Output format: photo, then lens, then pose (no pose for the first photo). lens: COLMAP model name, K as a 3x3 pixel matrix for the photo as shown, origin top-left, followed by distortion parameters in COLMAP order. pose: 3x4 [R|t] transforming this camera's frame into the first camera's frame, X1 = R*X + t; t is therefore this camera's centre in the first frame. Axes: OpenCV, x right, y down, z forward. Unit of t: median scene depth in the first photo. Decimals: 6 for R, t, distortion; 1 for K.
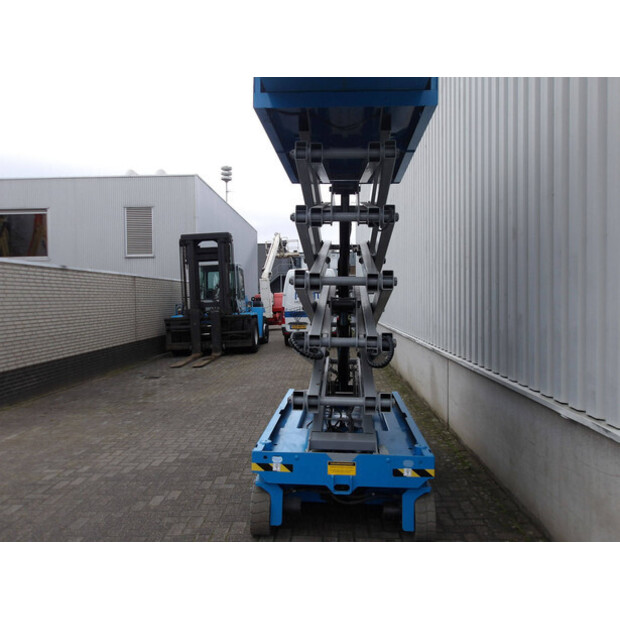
lens RADIAL K [[509.5, 0, 310.0], [0, 509.5, 310.0], [0, 0, 1]] dist [0.002778, 0.000023]
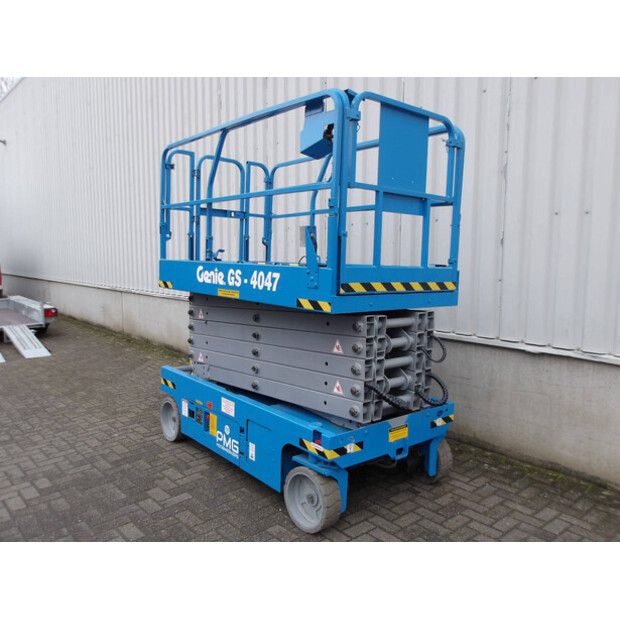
lens RADIAL K [[509.5, 0, 310.0], [0, 509.5, 310.0], [0, 0, 1]] dist [0.002778, 0.000023]
pose [[0.722648, -0.062571, 0.688379, -0.565835], [0.004046, 0.996260, 0.086309, -0.005690], [-0.691205, -0.059586, 0.720198, 0.340106]]
